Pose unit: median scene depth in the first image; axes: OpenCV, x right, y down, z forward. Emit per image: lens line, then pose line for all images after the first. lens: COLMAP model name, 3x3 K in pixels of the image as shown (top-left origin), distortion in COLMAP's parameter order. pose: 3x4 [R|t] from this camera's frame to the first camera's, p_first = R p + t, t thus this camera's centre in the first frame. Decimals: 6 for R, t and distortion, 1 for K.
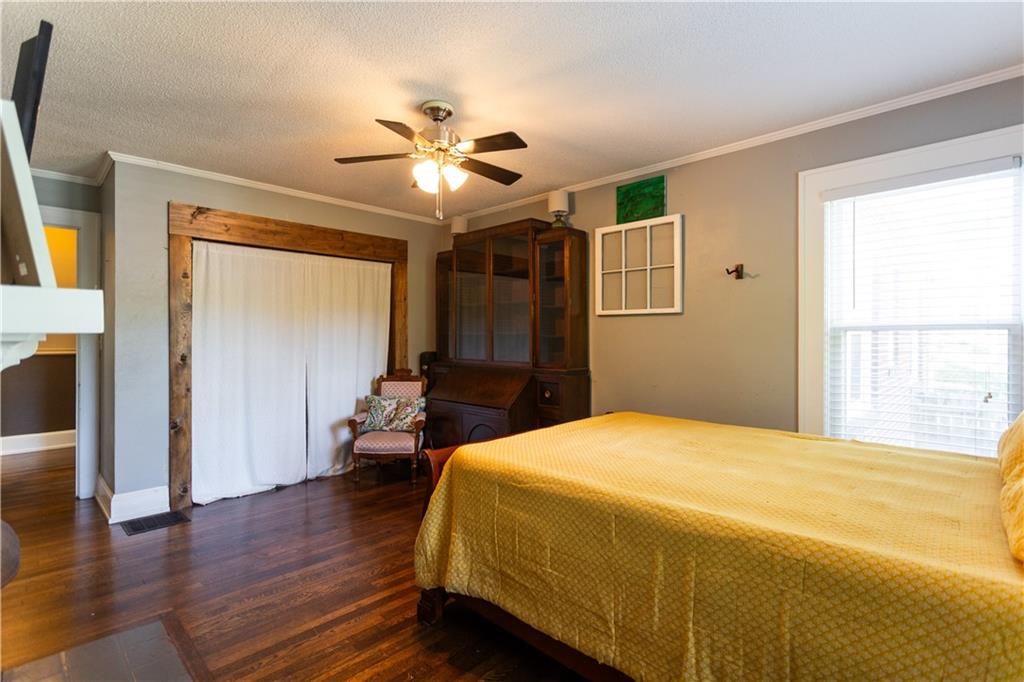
lens RADIAL K [[487.8, 0, 517.8], [0, 487.8, 338.9], [0, 0, 1]] dist [-0.005236, 0.000465]
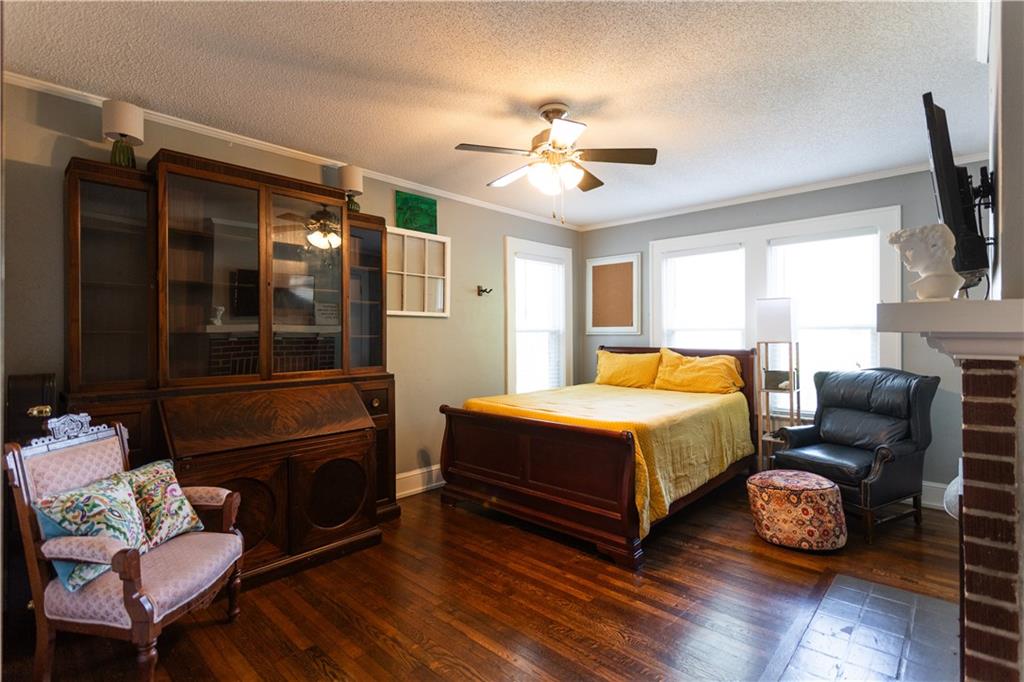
lens RADIAL K [[487.8, 0, 516.6], [0, 487.8, 338.8], [0, 0, 1]] dist [-0.005236, 0.000465]
pose [[-0.020039, -0.002038, 0.999797, -0.894164], [0.018639, 0.999823, 0.002411, 0.001505], [-0.999625, 0.018684, -0.019997, 0.841305]]
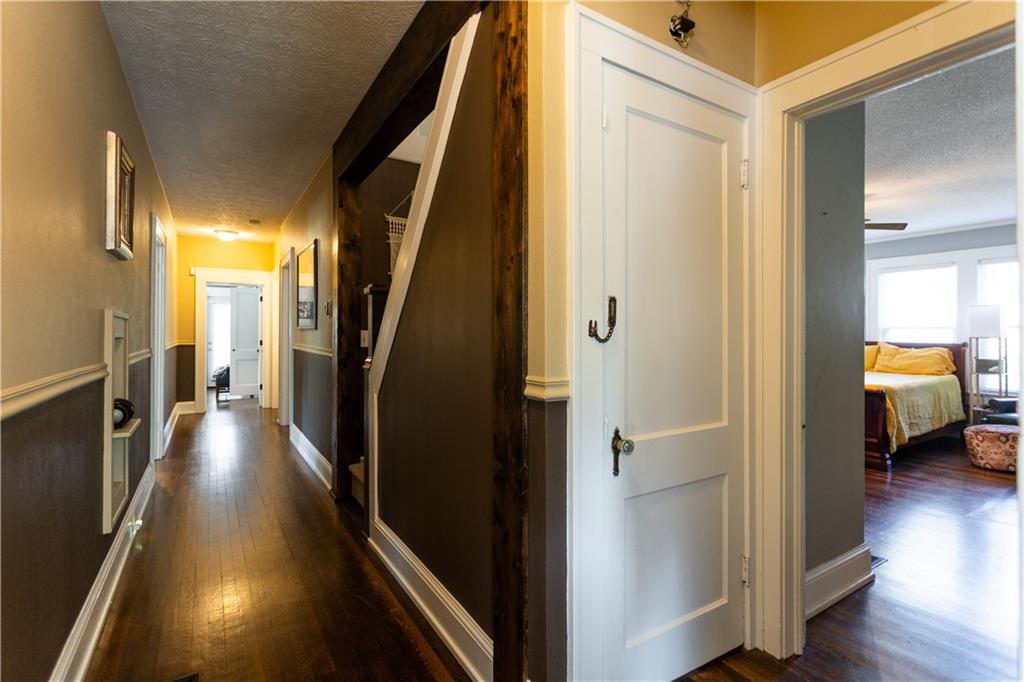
lens RADIAL K [[487.8, 0, 511.5], [0, 487.8, 335.1], [0, 0, 1]] dist [-0.005236, 0.000465]
pose [[0.247305, -0.000271, 0.968938, -1.480190], [0.013857, 0.999899, -0.003257, 0.000787], [-0.968838, 0.014233, 0.247284, 1.198271]]
